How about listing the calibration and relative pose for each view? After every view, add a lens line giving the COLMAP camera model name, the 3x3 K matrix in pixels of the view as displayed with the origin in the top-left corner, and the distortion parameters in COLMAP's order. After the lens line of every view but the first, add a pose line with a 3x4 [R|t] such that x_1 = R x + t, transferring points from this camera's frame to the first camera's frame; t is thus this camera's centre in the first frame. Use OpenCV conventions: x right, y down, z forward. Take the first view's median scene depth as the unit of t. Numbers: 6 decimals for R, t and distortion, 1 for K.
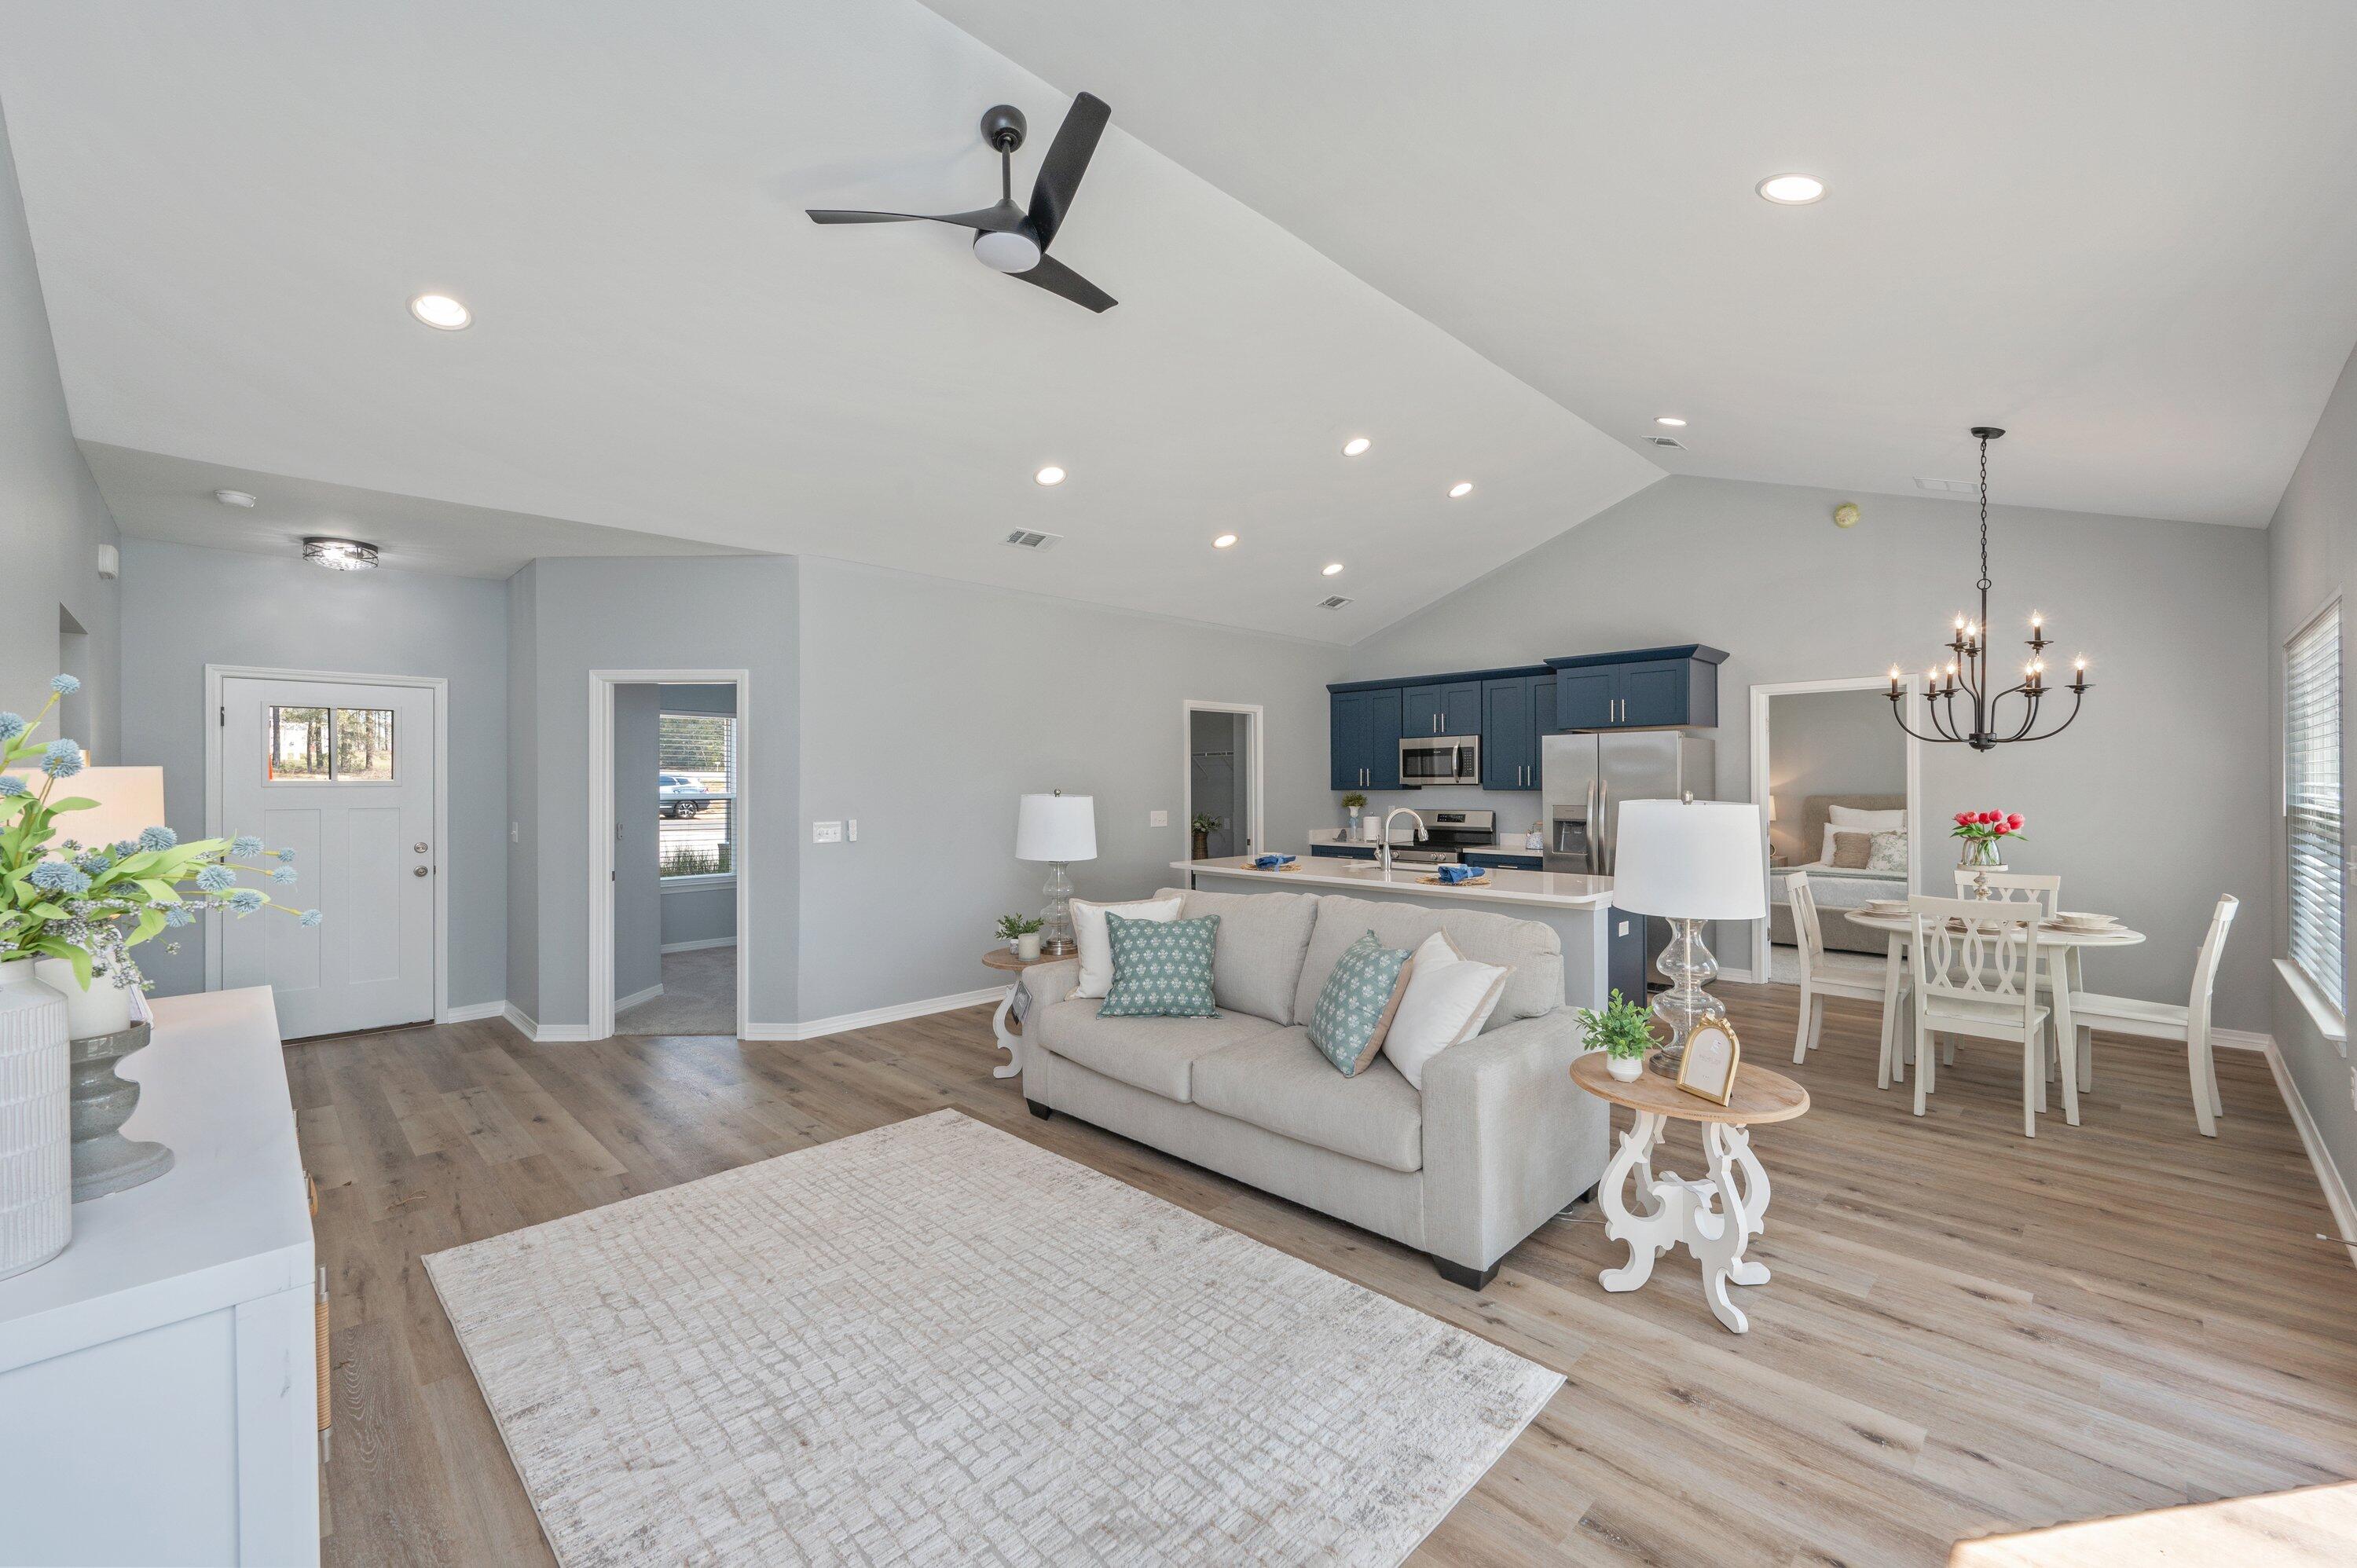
lens RADIAL K [[937.4, 0, 1178.5], [0, 937.4, 784.0], [0, 0, 1]] dist [0.001409, 0.000130]
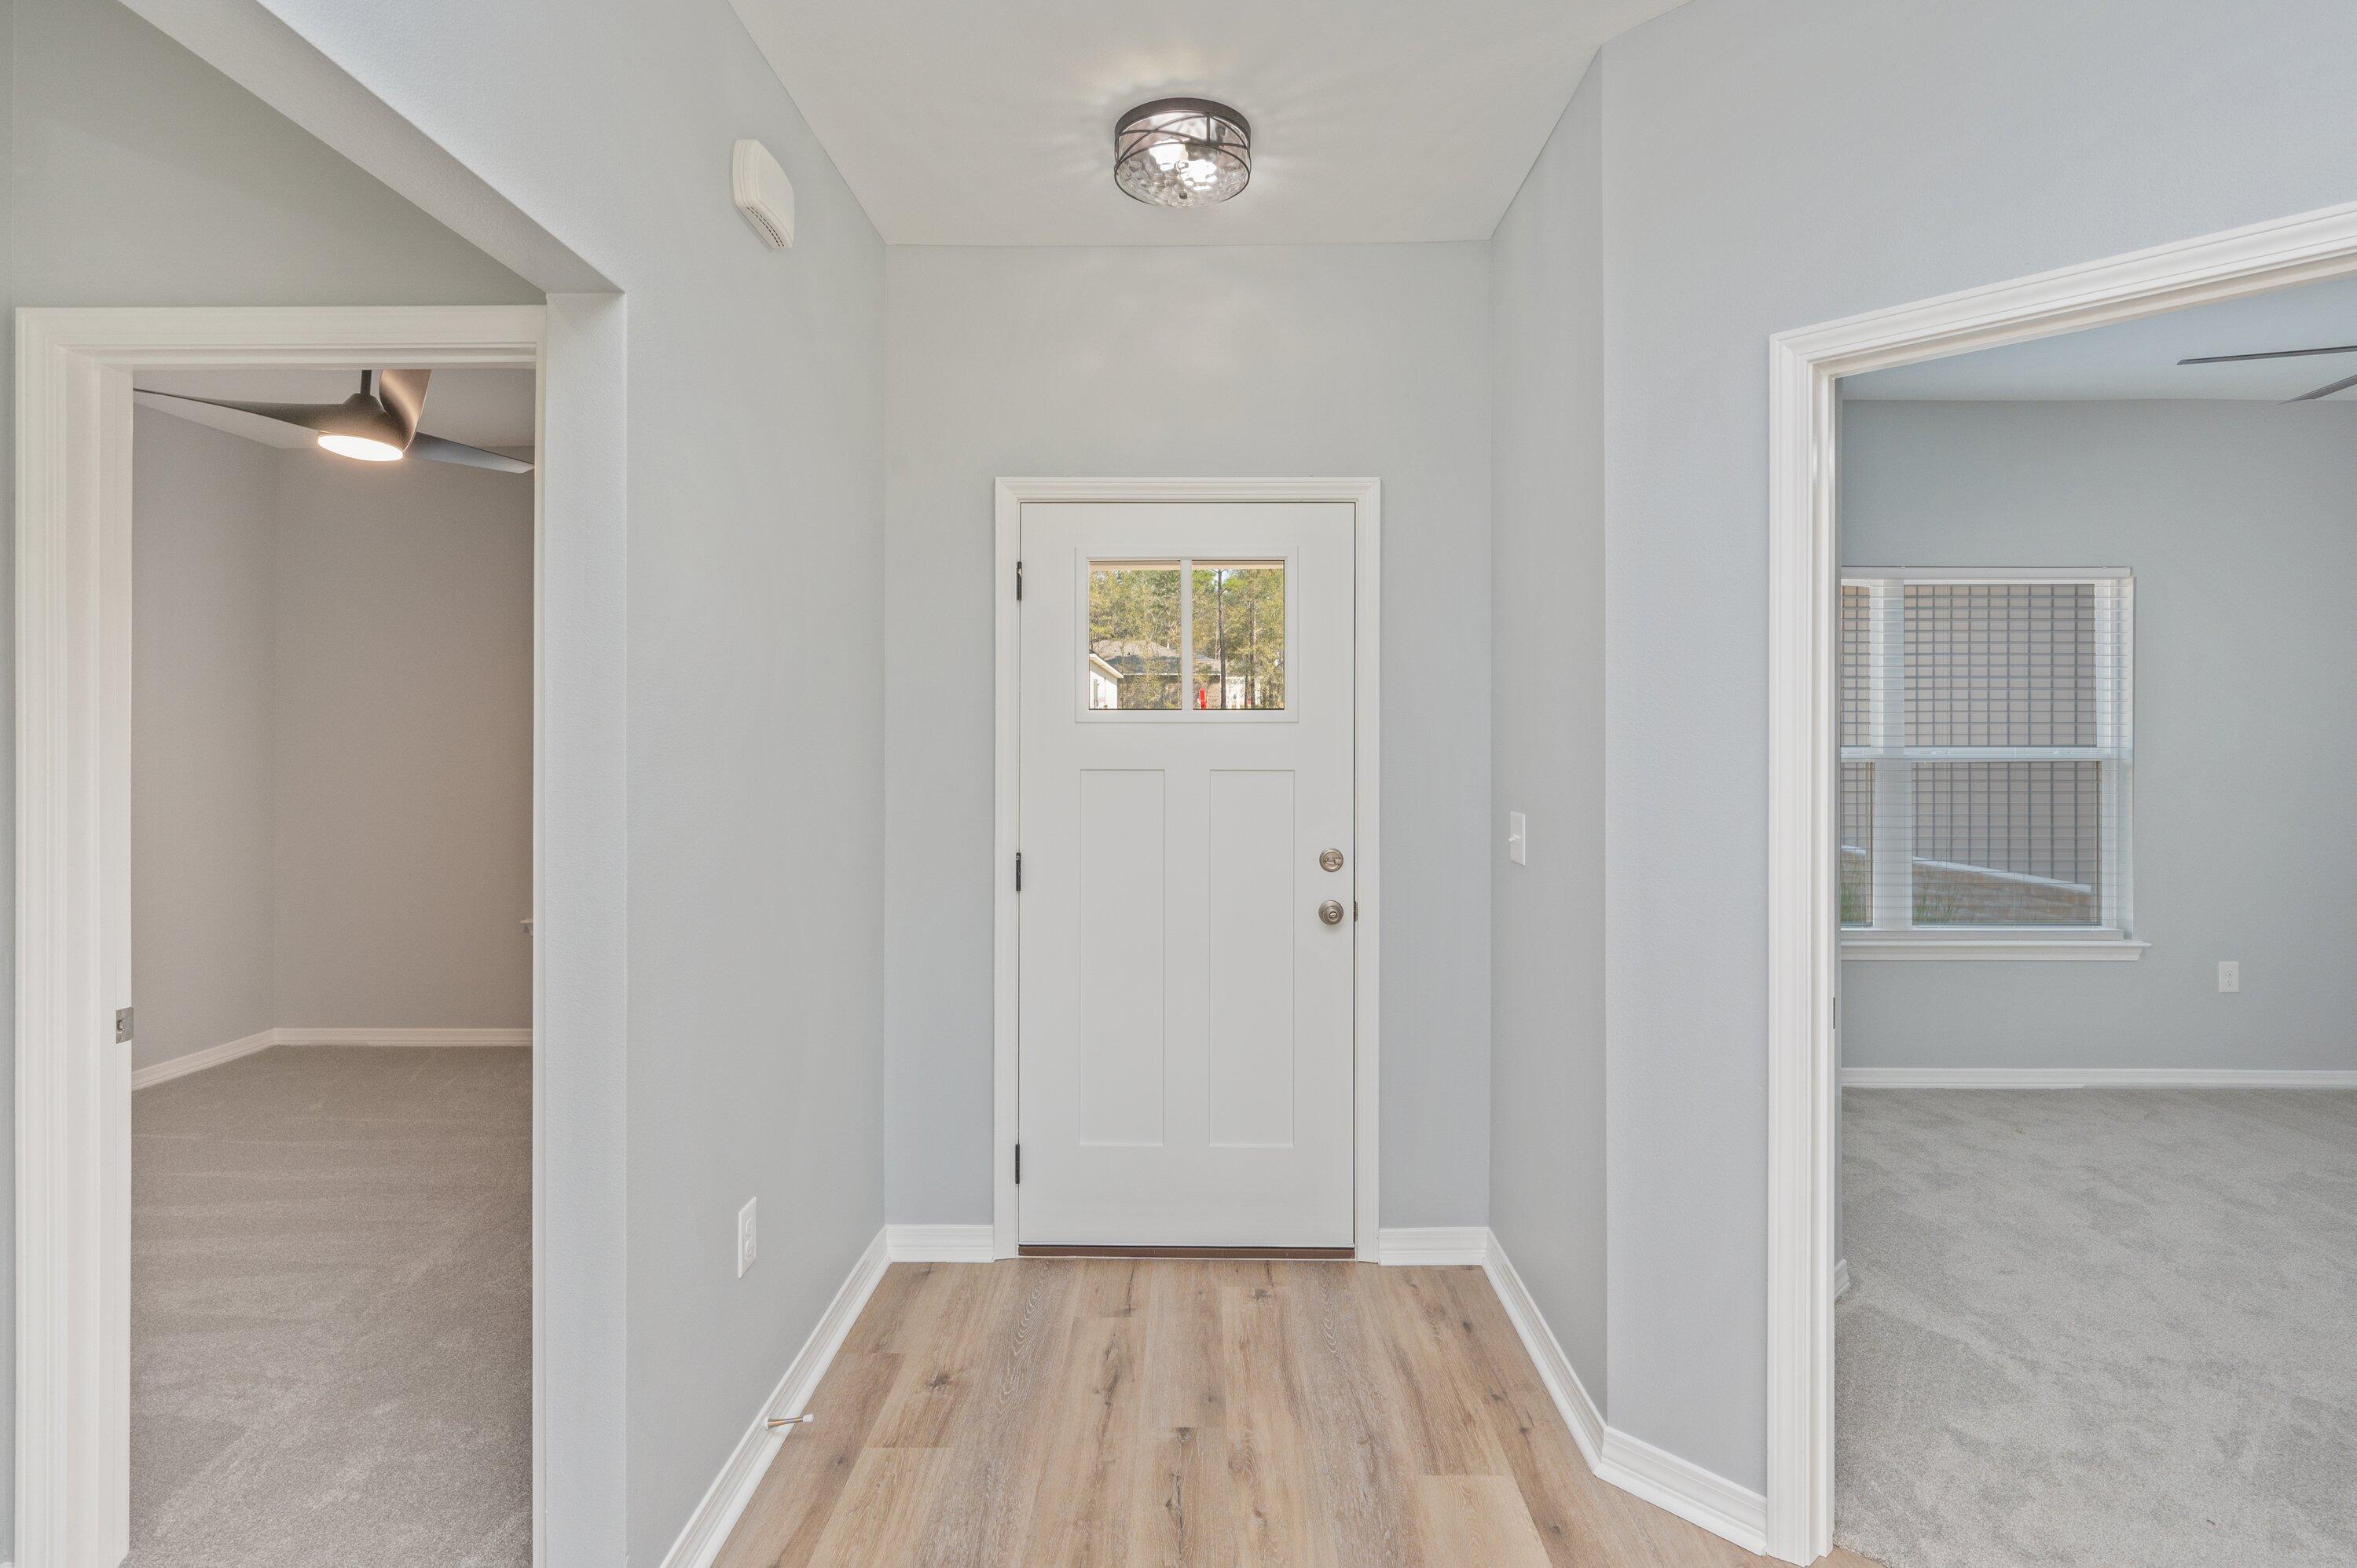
lens RADIAL K [[1164.0, 0, 1185.1], [0, 1164.0, 735.7], [0, 0, 1]] dist [-0.001331, -0.000687]
pose [[0.691757, 0.001891, -0.722128, -0.449914], [-0.005412, 0.999982, -0.002565, 0.009215], [0.722110, 0.005682, 0.691755, 0.559192]]
